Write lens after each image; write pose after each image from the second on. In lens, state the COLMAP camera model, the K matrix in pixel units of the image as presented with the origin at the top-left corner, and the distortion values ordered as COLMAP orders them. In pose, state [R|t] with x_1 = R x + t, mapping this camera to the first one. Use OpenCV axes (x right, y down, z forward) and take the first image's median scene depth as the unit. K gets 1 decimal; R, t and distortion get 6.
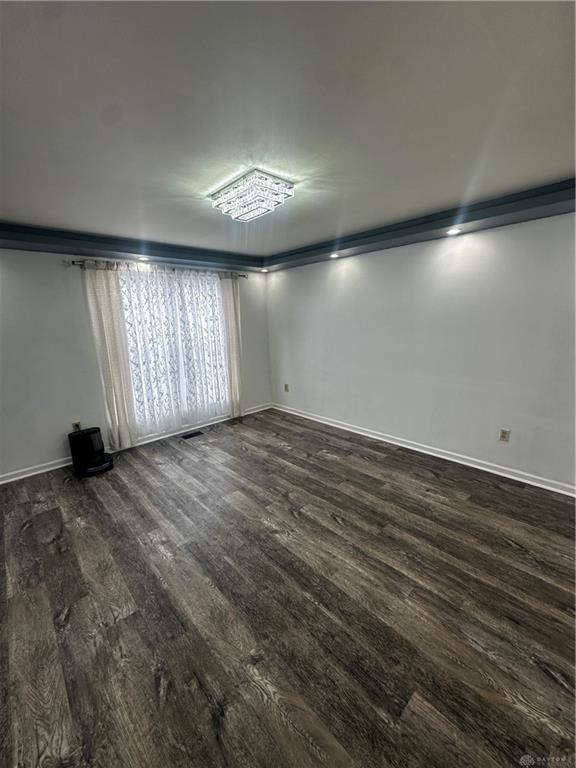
lens RADIAL K [[306.4, 0, 288.0], [0, 306.4, 384.0], [0, 0, 1]] dist [-0.002274, 0.000157]
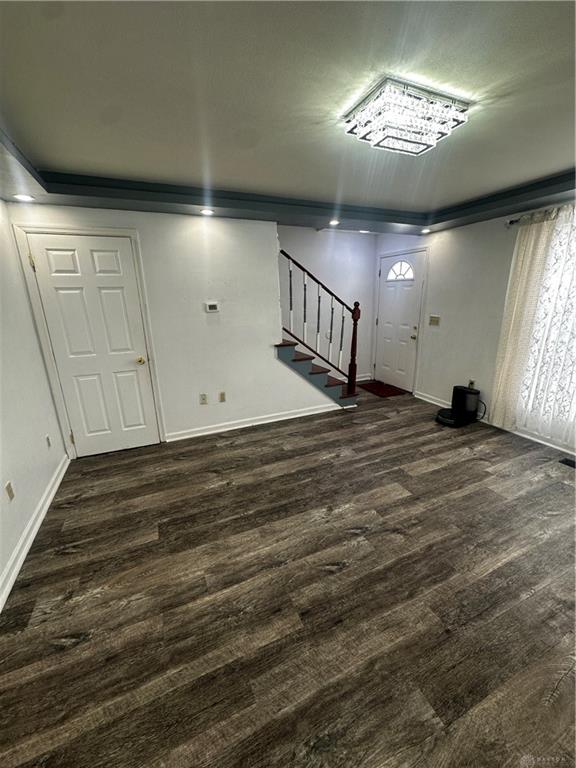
lens RADIAL K [[306.4, 0, 288.0], [0, 306.4, 384.0], [0, 0, 1]] dist [-0.002274, 0.000157]
pose [[-0.327286, 0.299587, -0.896176, 0.719414], [-0.170926, 0.913994, 0.367966, -0.215452], [0.929337, 0.273610, -0.247930, 0.942776]]
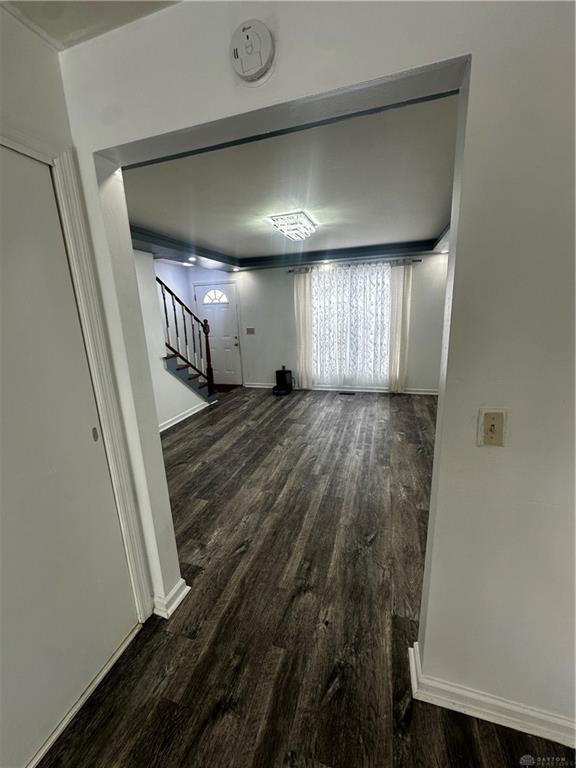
lens RADIAL K [[306.4, 0, 288.0], [0, 306.4, 384.0], [0, 0, 1]] dist [-0.002274, 0.000157]
pose [[0.489760, 0.213886, -0.845215, 1.144807], [-0.159449, 0.975065, 0.154352, -0.060246], [0.857153, 0.059173, 0.511651, 0.201823]]
